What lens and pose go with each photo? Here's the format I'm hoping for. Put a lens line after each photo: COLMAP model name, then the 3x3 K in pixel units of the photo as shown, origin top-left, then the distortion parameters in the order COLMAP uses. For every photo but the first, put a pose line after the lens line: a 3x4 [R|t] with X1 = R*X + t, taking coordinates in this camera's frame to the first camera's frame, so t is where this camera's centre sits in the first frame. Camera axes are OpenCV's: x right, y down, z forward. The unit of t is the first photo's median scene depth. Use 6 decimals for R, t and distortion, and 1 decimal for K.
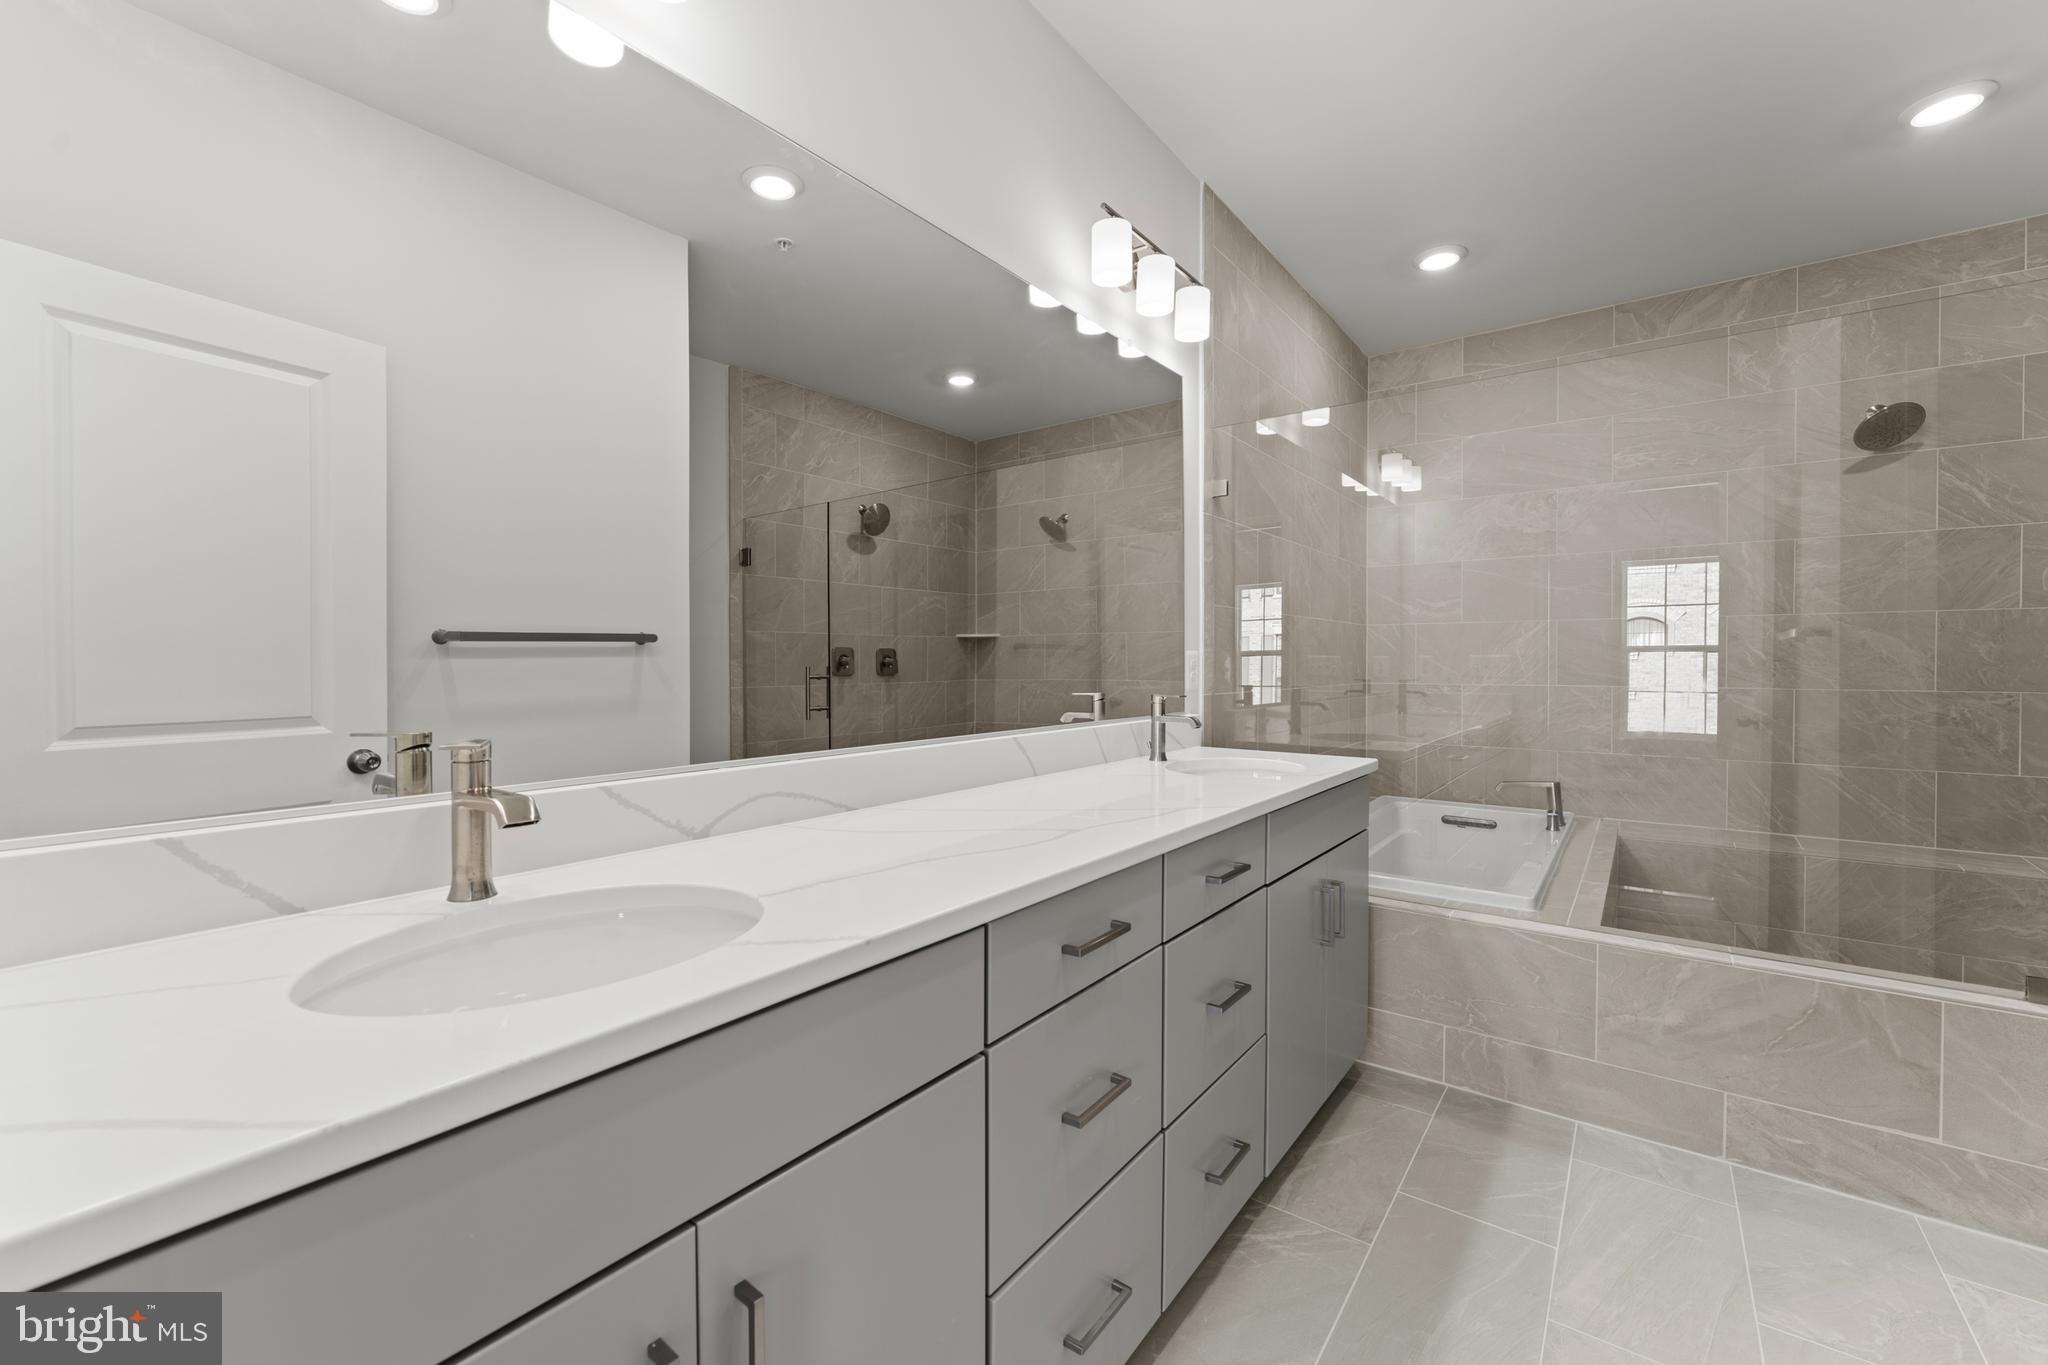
lens RADIAL K [[892.6, 0, 992.3], [0, 892.6, 670.2], [0, 0, 1]] dist [-0.017177, 0.005481]
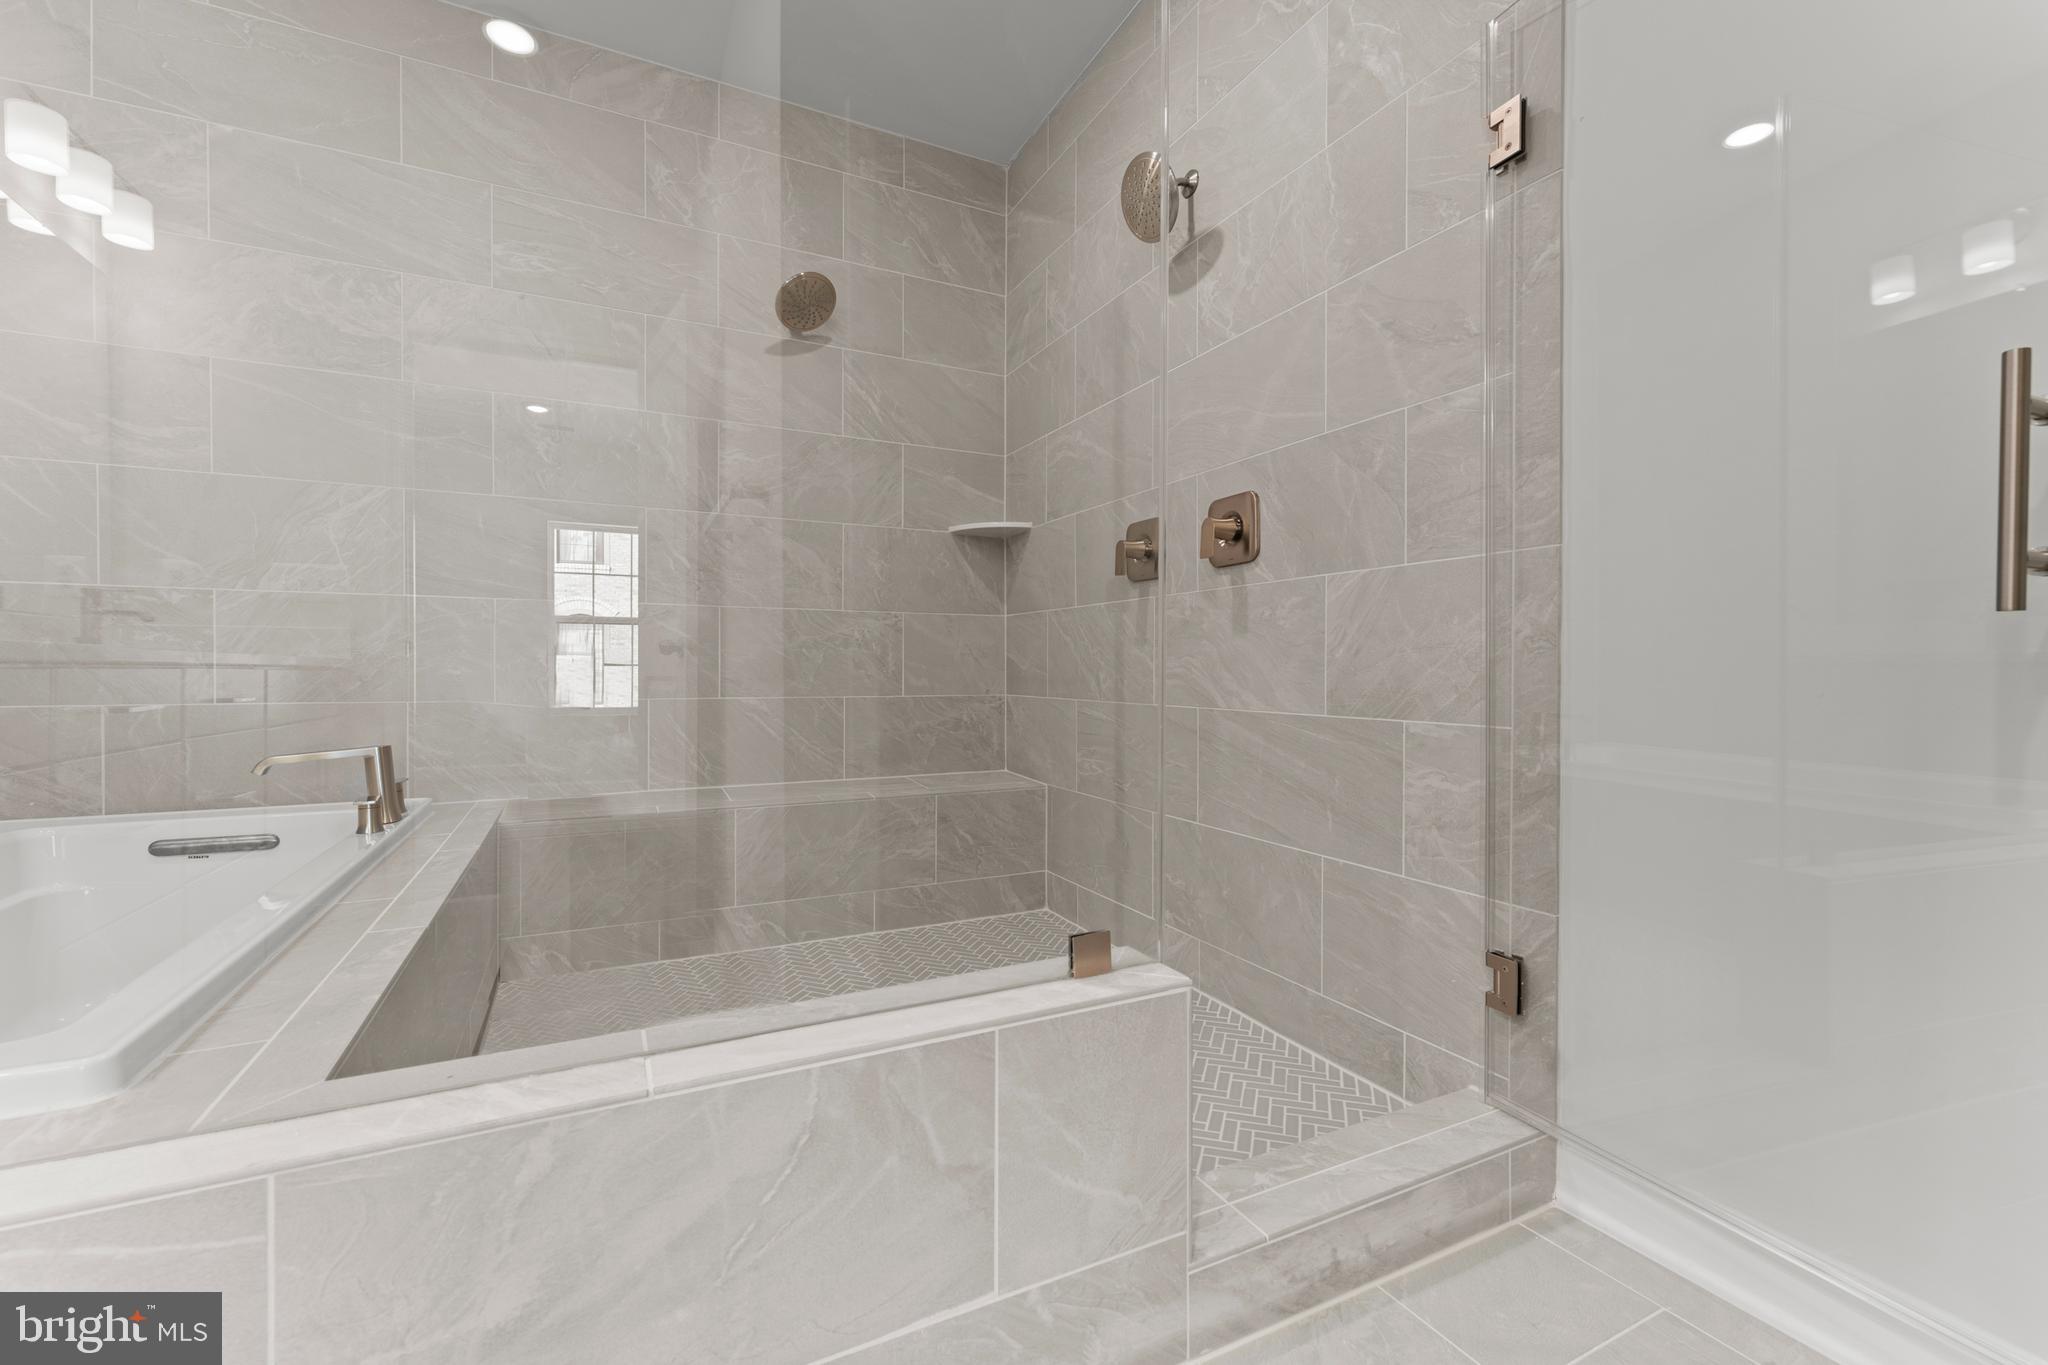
lens RADIAL K [[841.0, 0, 1071.3], [0, 841.0, 676.2], [0, 0, 1]] dist [0.001052, 0.000279]
pose [[0.405071, -0.005919, 0.914266, 0.347046], [0.007964, 0.999964, 0.002945, 0.089576], [-0.914251, 0.006089, 0.405103, 0.409644]]
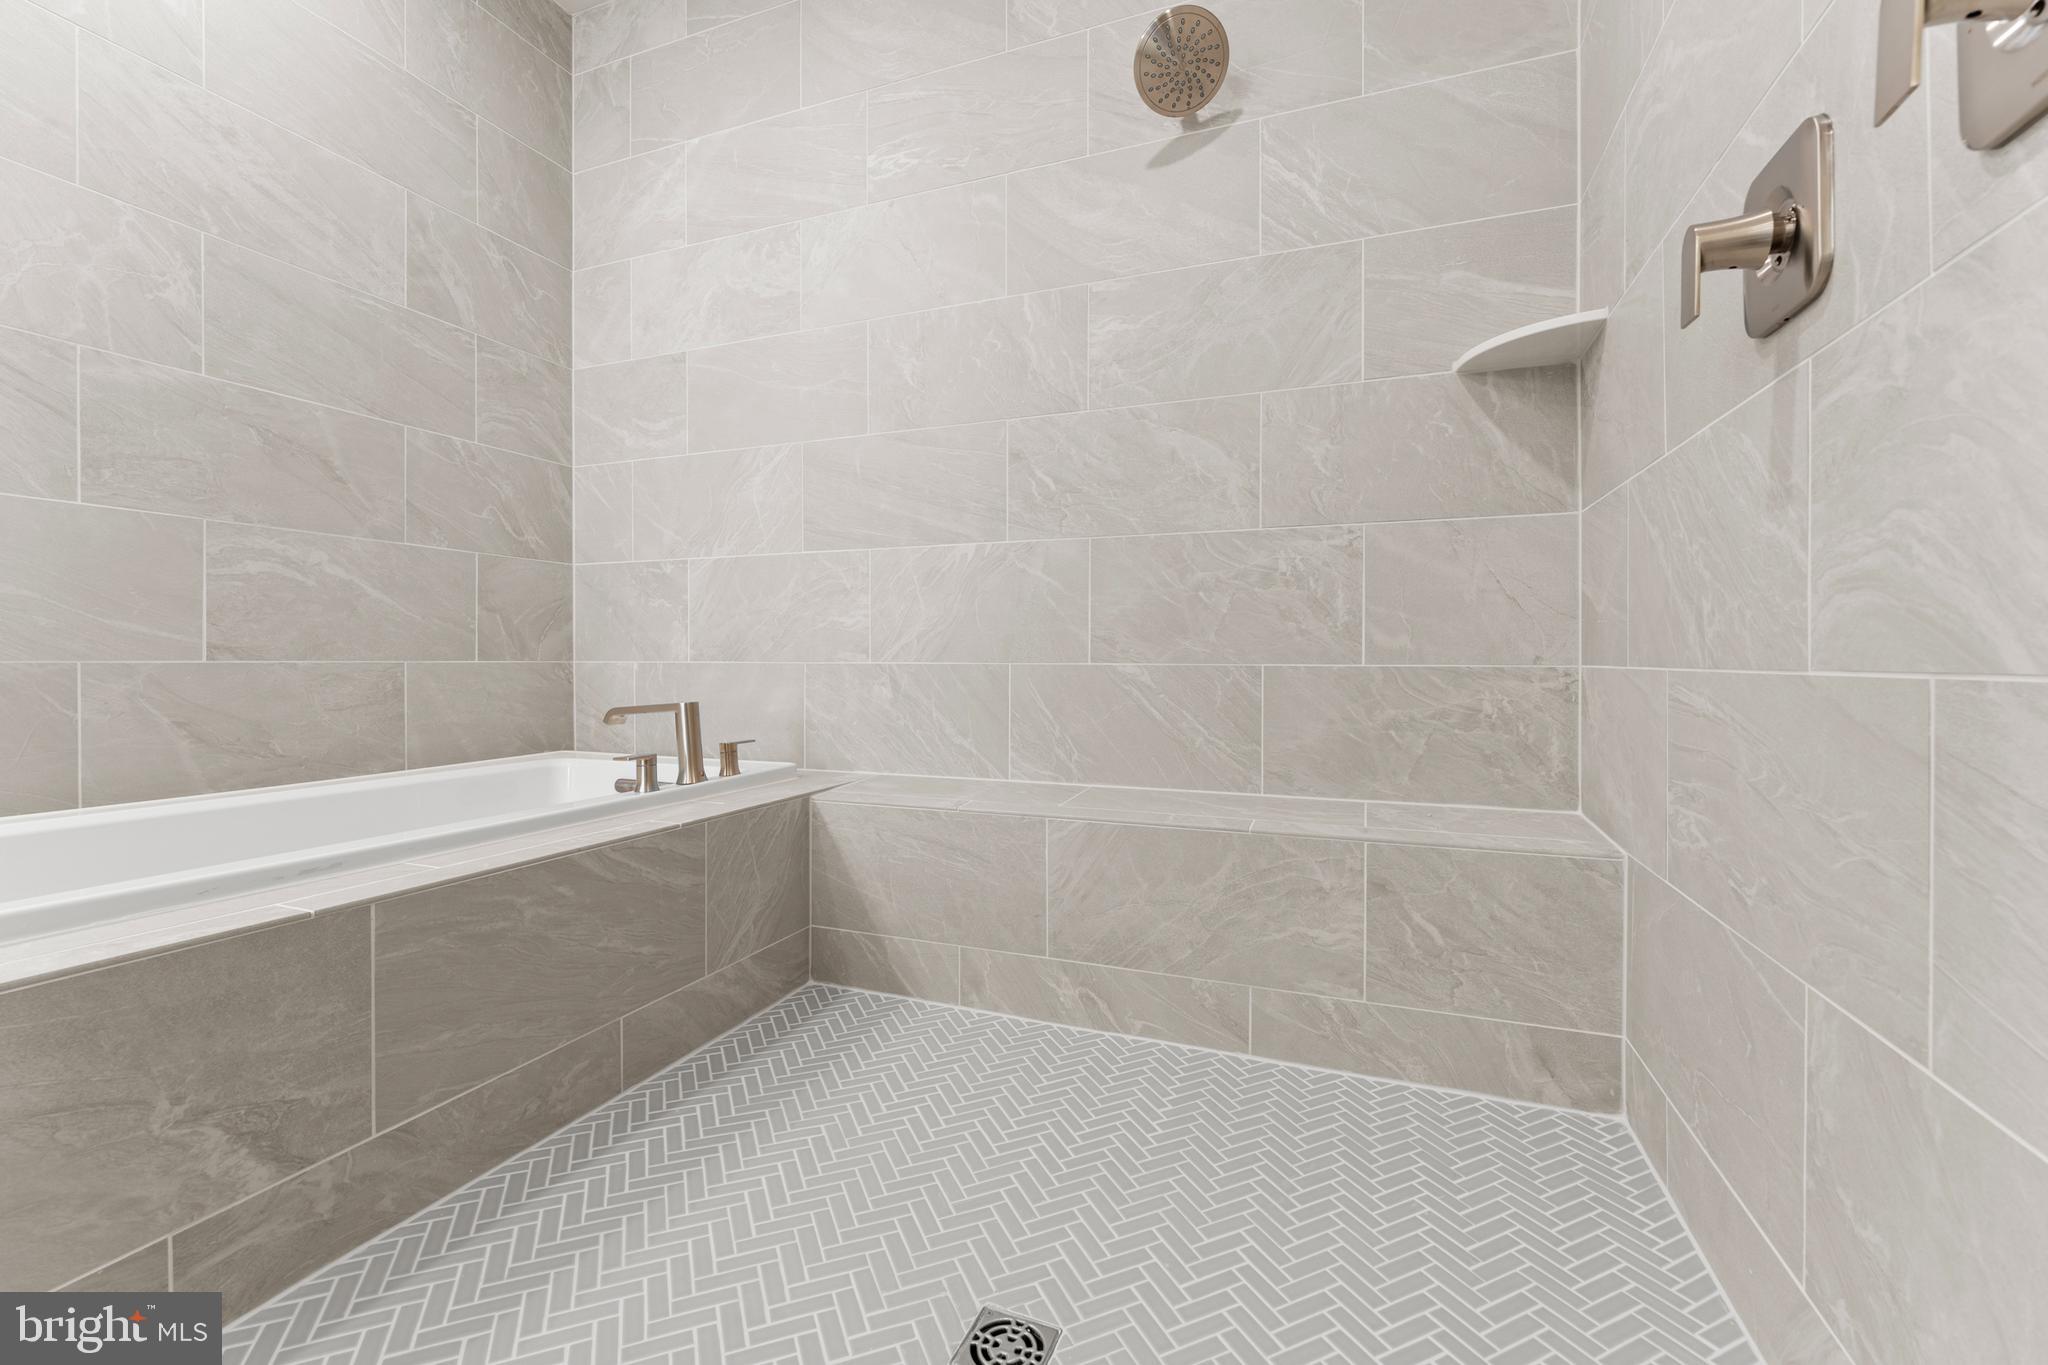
lens RADIAL K [[910.4, 0, 1025.7], [0, 910.4, 667.0], [0, 0, 1]] dist [-0.008388, 0.000274]
pose [[0.959949, 0.000168, 0.280176, 0.725818], [0.000942, 0.999992, -0.003828, 0.114882], [-0.280175, 0.003939, 0.959941, 0.445718]]
